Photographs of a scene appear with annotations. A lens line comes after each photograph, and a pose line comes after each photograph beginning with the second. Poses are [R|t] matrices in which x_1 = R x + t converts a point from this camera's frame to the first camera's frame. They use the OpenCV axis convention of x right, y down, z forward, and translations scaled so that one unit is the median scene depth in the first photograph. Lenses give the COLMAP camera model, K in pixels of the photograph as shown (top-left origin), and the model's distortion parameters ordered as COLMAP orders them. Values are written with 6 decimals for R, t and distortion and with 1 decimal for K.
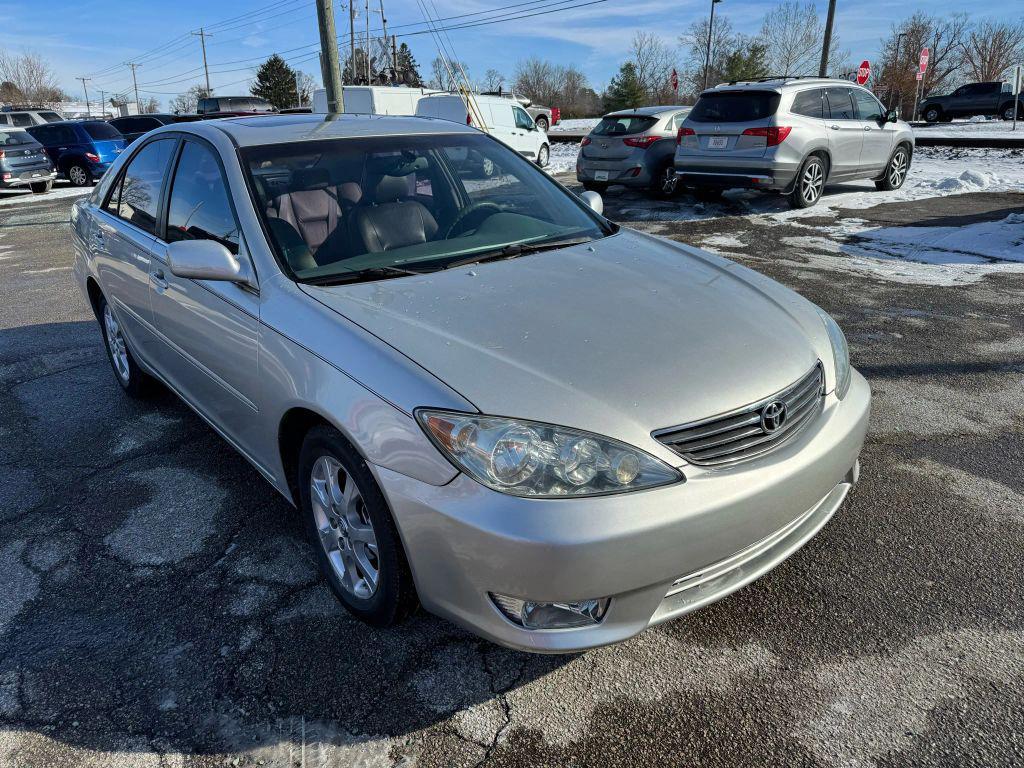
lens RADIAL K [[729.1, 0, 513.9], [0, 729.1, 390.0], [0, 0, 1]] dist [0.012976, -0.025124]
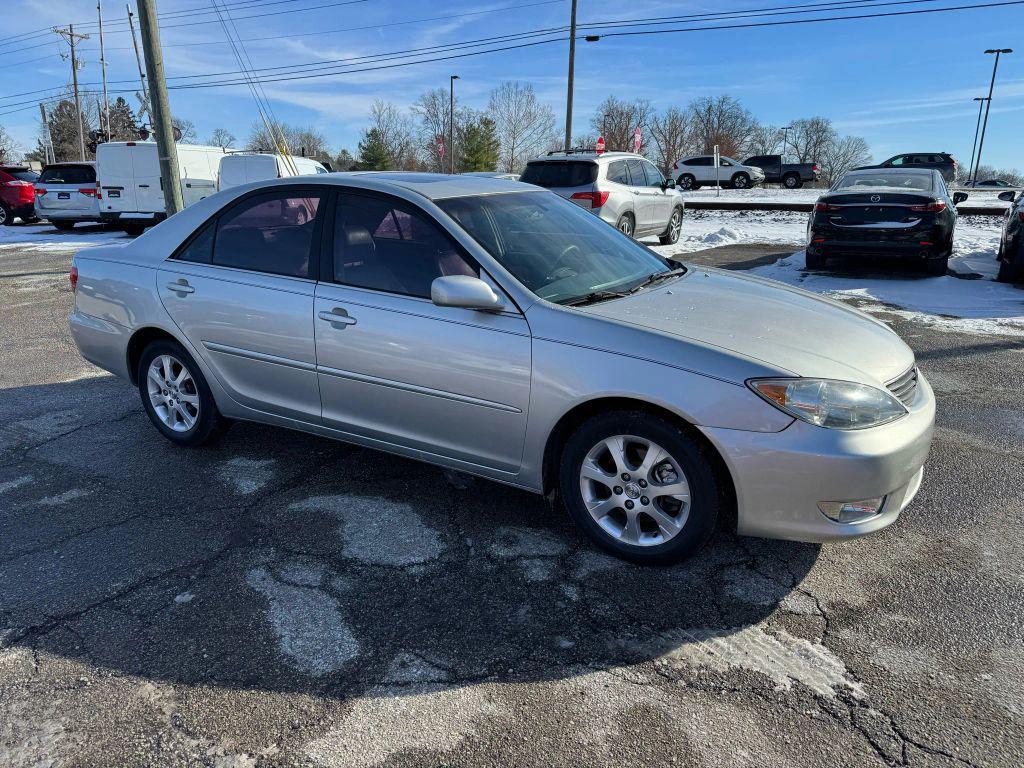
lens RADIAL K [[729.1, 0, 513.9], [0, 729.1, 382.1], [0, 0, 1]] dist [0.012976, -0.025124]
pose [[0.940084, -0.070475, 0.333579, -0.159498], [0.099477, 0.992528, -0.070653, 0.012896], [-0.326108, 0.099603, 0.940071, -0.027155]]
